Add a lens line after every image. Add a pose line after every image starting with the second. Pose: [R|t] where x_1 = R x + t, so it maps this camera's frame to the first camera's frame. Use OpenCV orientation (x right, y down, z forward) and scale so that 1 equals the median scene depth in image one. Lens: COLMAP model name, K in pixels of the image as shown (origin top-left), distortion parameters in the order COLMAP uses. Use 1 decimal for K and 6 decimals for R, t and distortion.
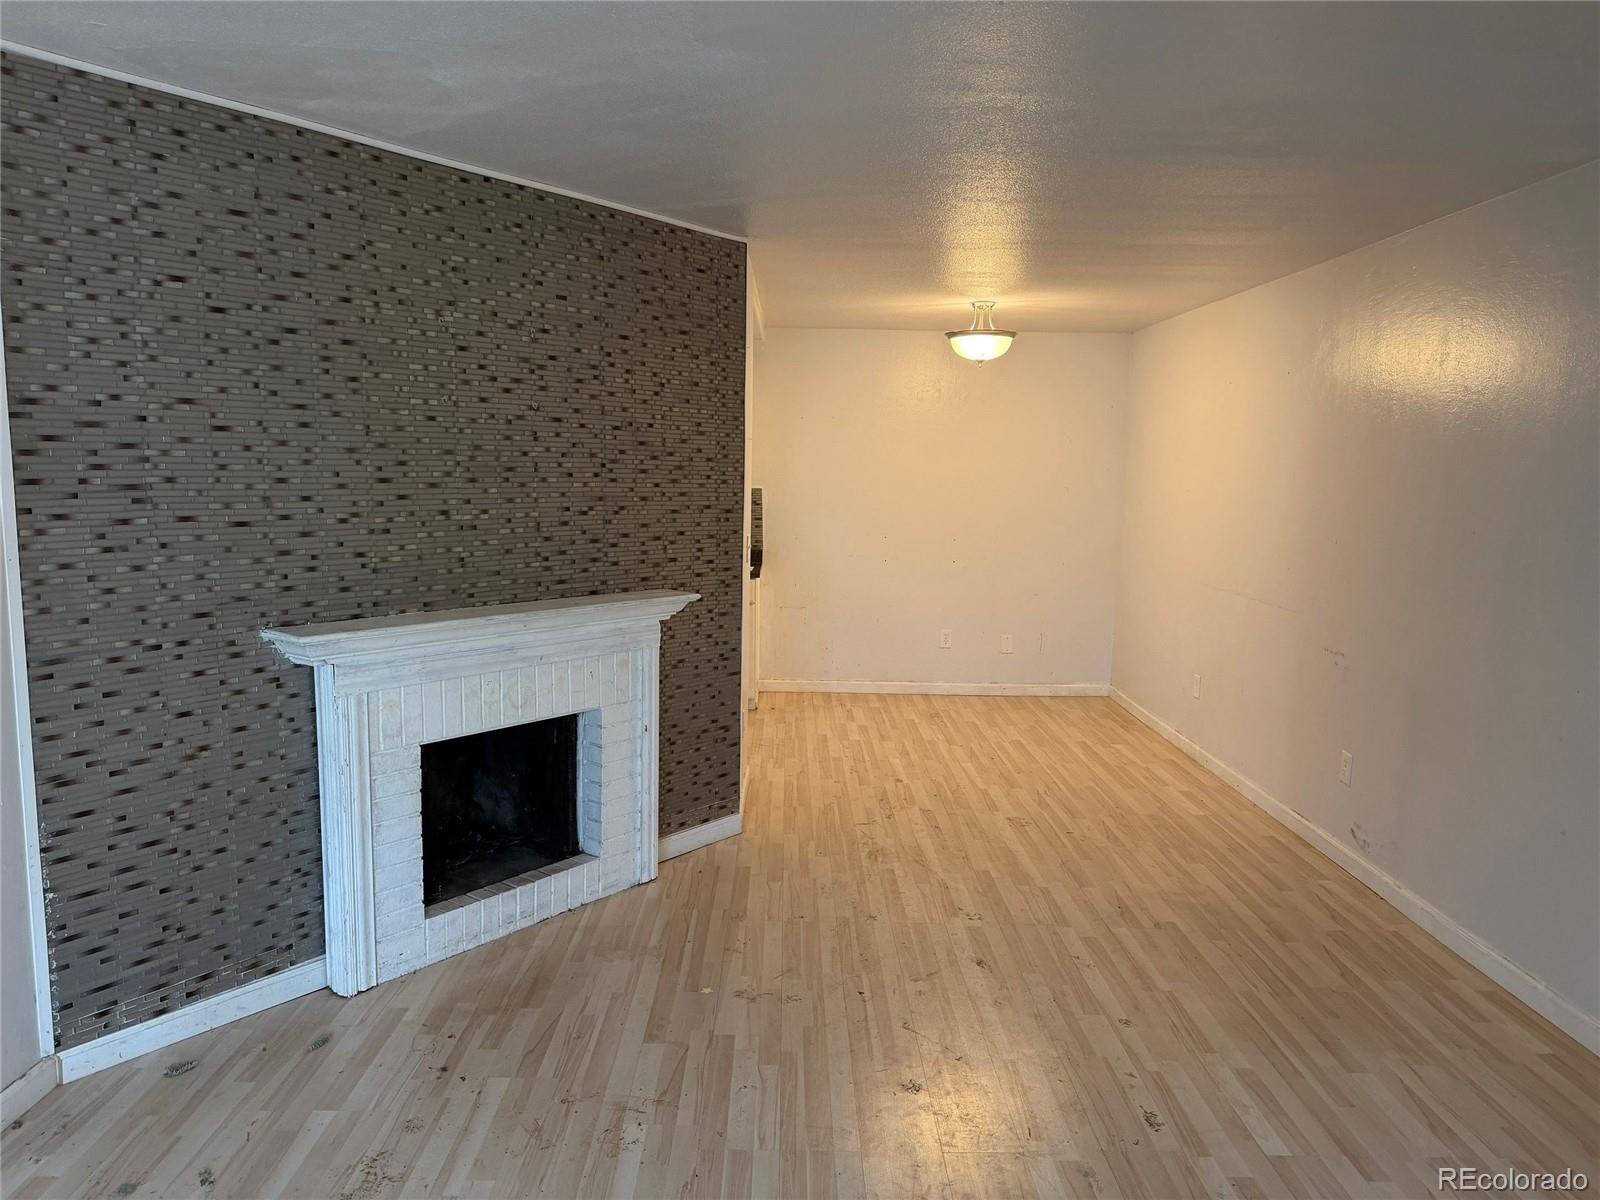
lens RADIAL K [[1152.9, 0, 797.7], [0, 1152.9, 599.8], [0, 0, 1]] dist [0.077345, -0.040461]
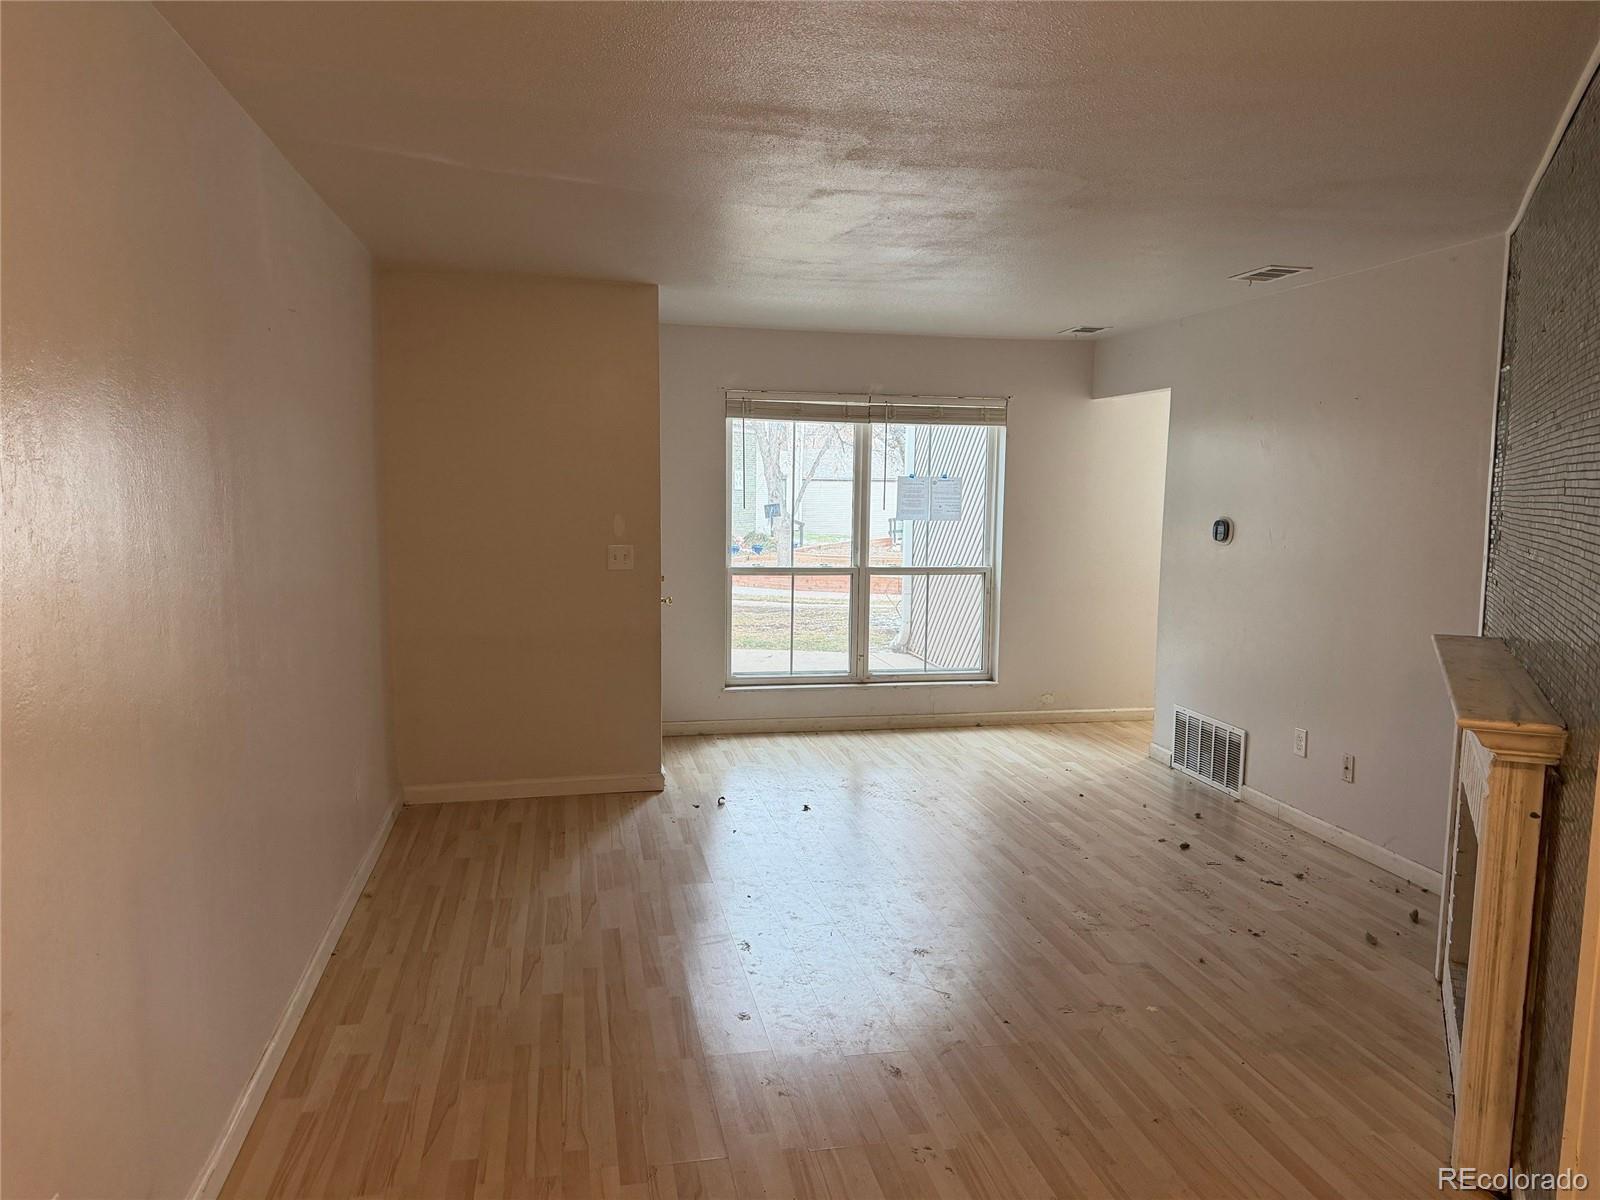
lens RADIAL K [[1152.9, 0, 801.1], [0, 1152.9, 605.0], [0, 0, 1]] dist [0.077345, -0.040461]
pose [[-0.981309, -0.019683, -0.191431, 0.453738], [-0.061787, 0.974314, 0.216551, -0.218884], [0.182252, 0.224331, -0.957319, 1.993166]]
